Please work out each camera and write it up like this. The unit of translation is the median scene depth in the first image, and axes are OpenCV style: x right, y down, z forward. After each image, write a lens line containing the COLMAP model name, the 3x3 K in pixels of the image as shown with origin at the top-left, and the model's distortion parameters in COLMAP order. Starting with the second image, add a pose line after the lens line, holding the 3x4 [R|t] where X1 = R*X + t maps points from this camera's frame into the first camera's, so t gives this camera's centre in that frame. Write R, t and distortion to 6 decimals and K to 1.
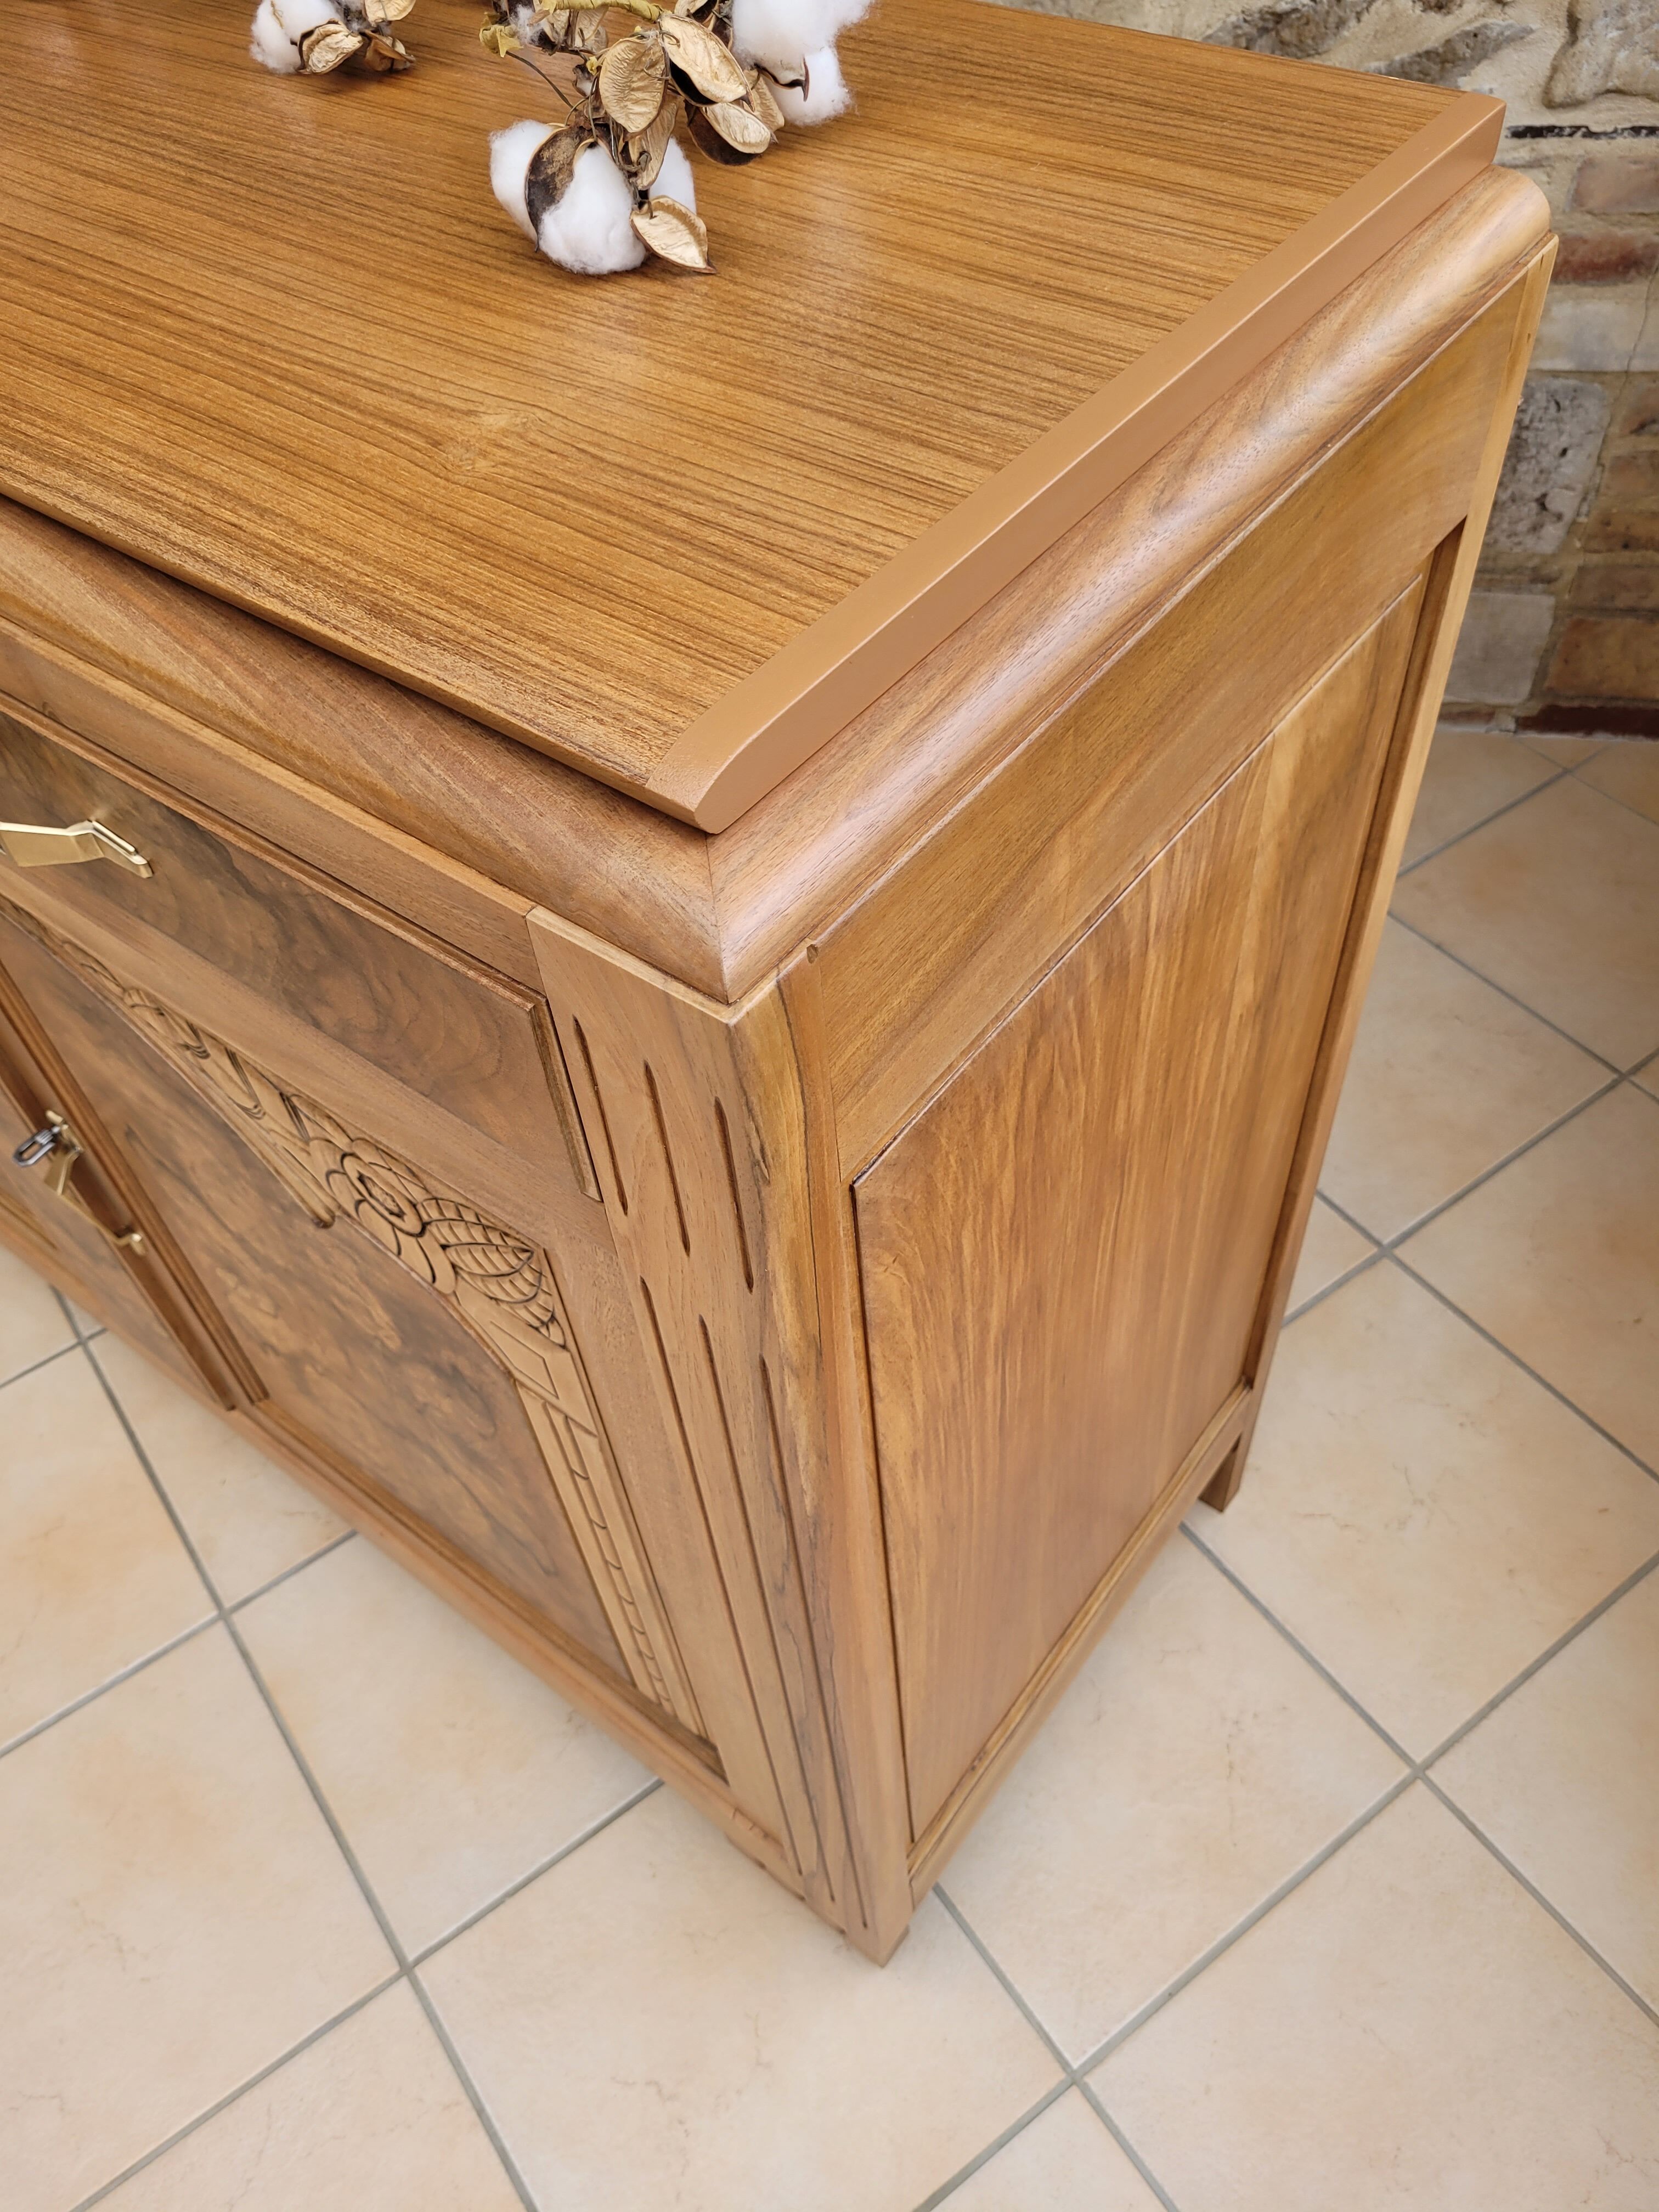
lens RADIAL K [[1703.5, 0, 836.0], [0, 1703.5, 1115.6], [0, 0, 1]] dist [0.031452, -0.036277]
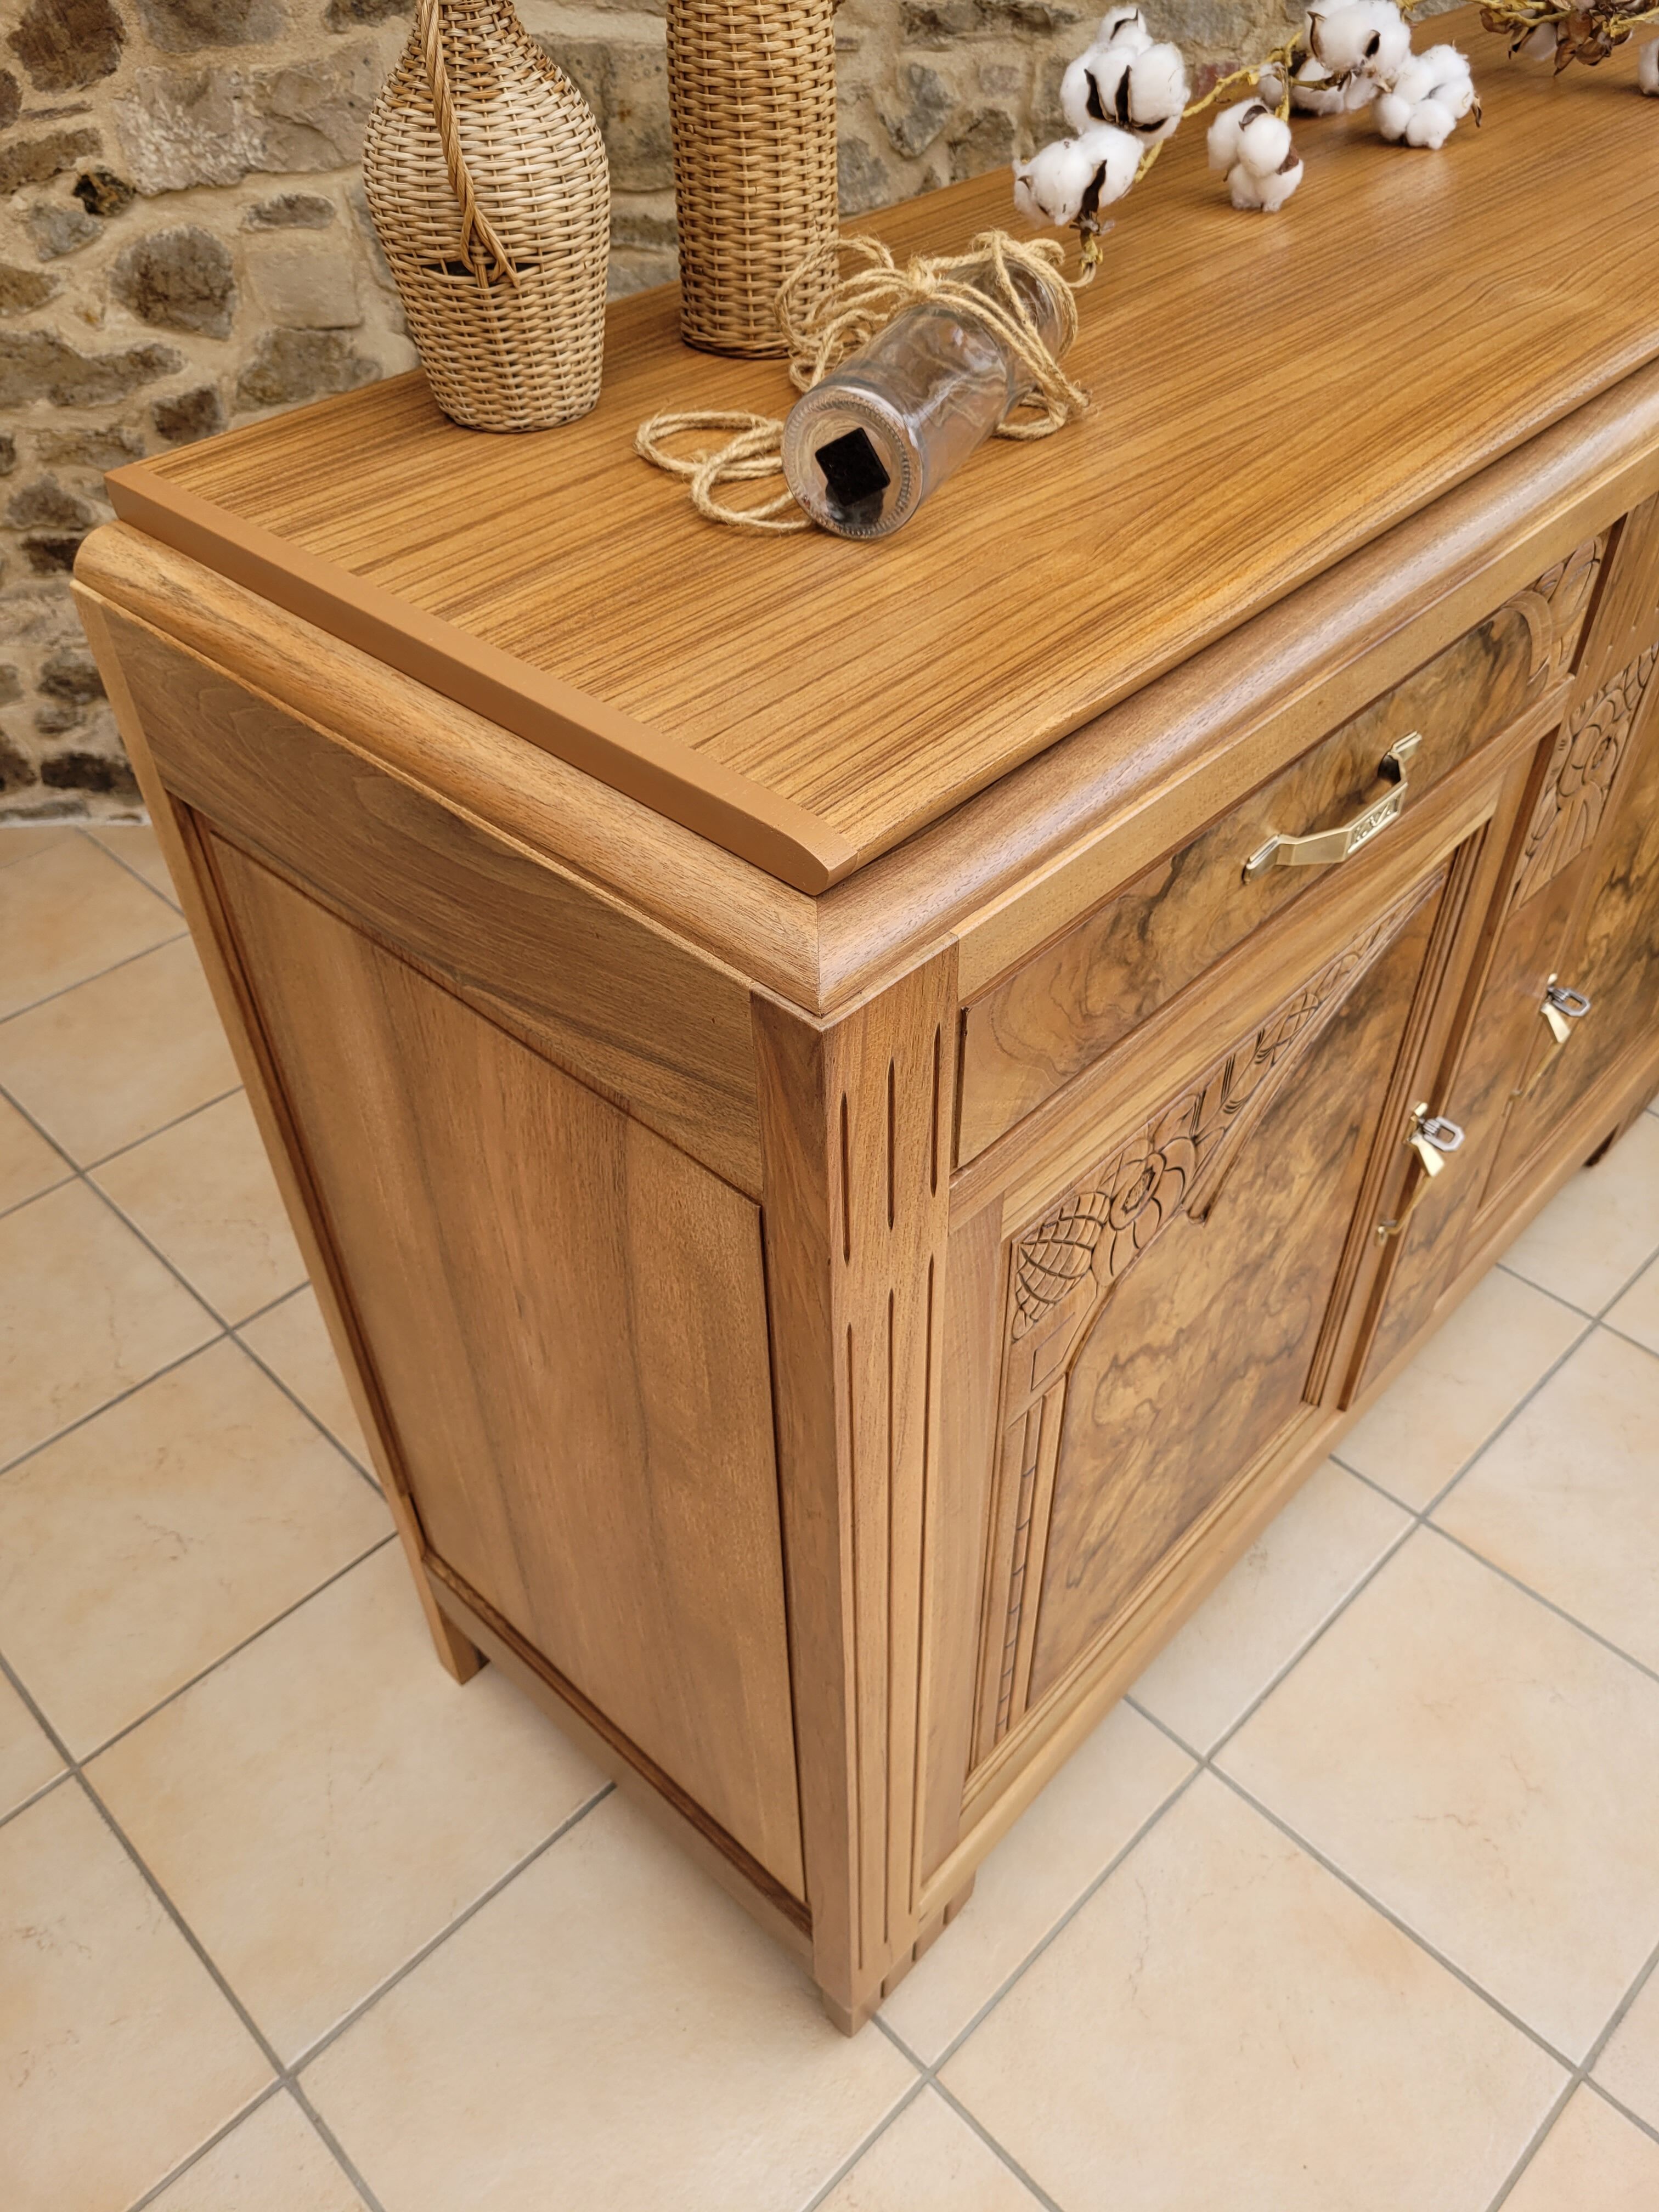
lens RADIAL K [[1705.8, 0, 844.2], [0, 1705.8, 1119.4], [0, 0, 1]] dist [0.018940, -0.019309]
pose [[0.987918, -0.069995, 0.138271, -0.527537], [0.087338, 0.988477, -0.123631, 0.159013], [-0.128024, 0.134213, 0.982648, -0.144013]]
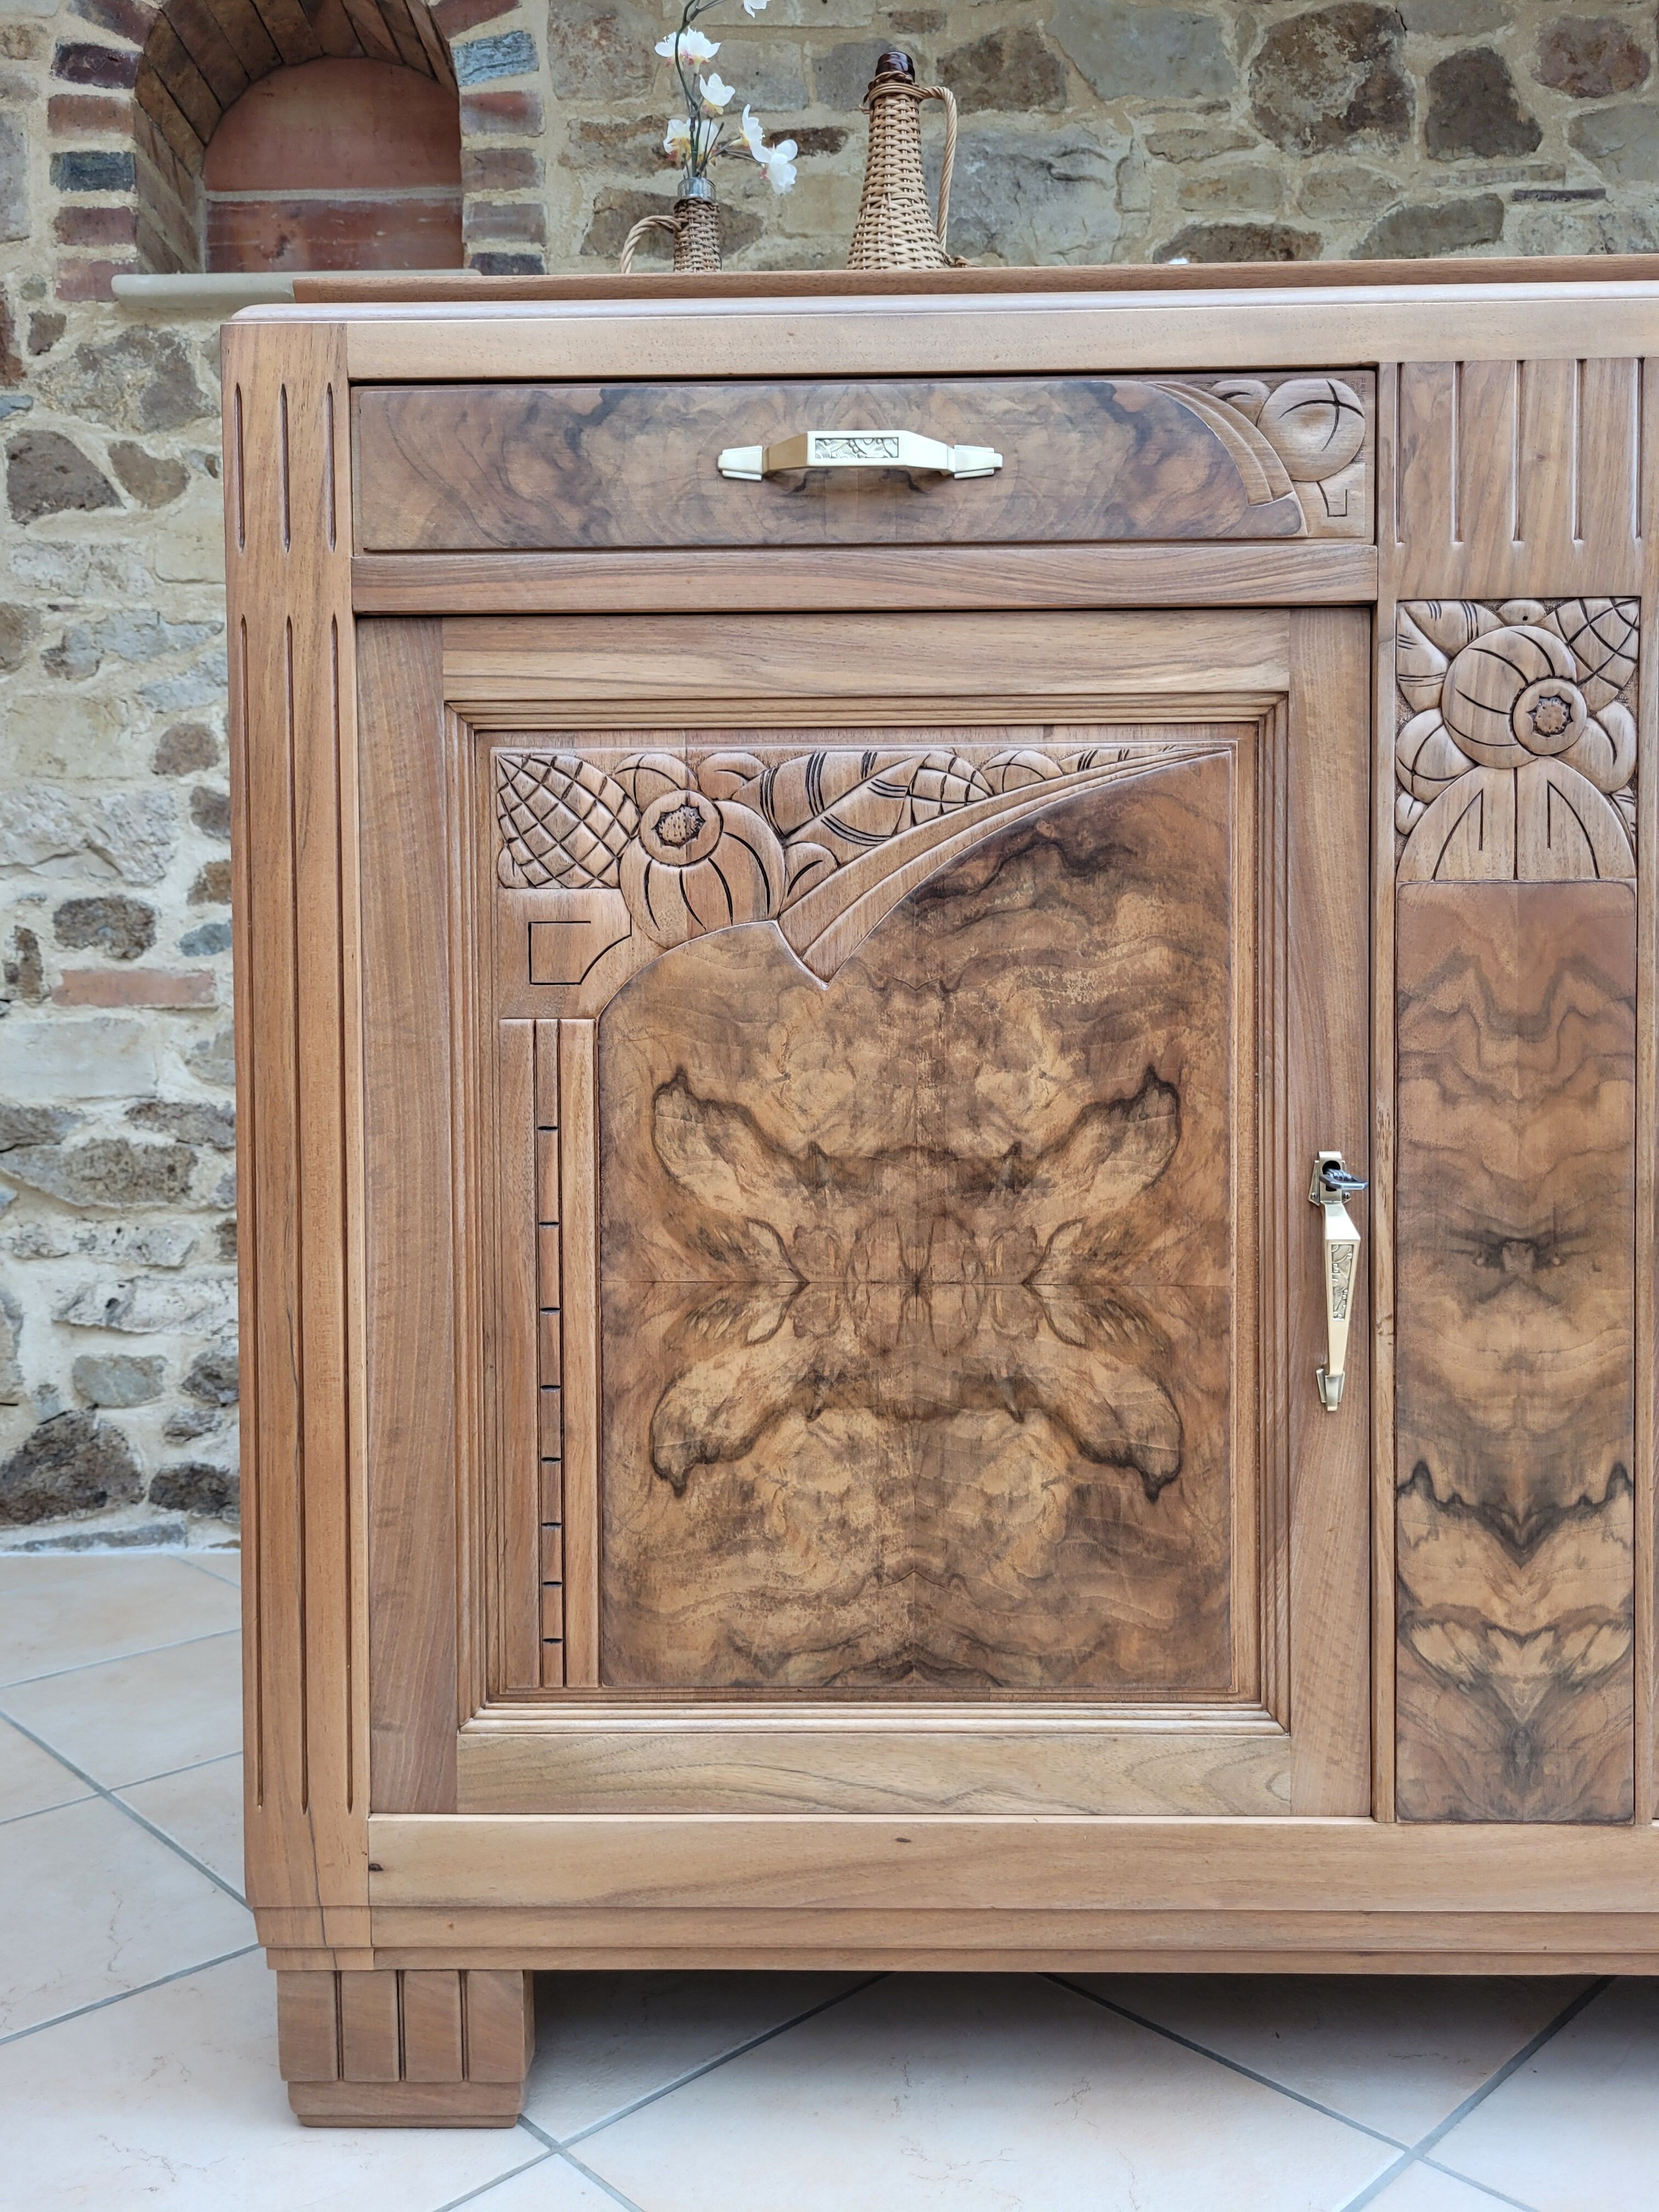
lens RADIAL K [[1690.2, 0, 840.6], [0, 1690.2, 1115.4], [0, 0, 1]] dist [0.038150, -0.037123]
pose [[0.989337, 0.051609, 0.136196, -0.673764], [0.069435, 0.654879, -0.752537, 0.498904], [-0.128029, 0.753970, 0.644312, 0.283069]]
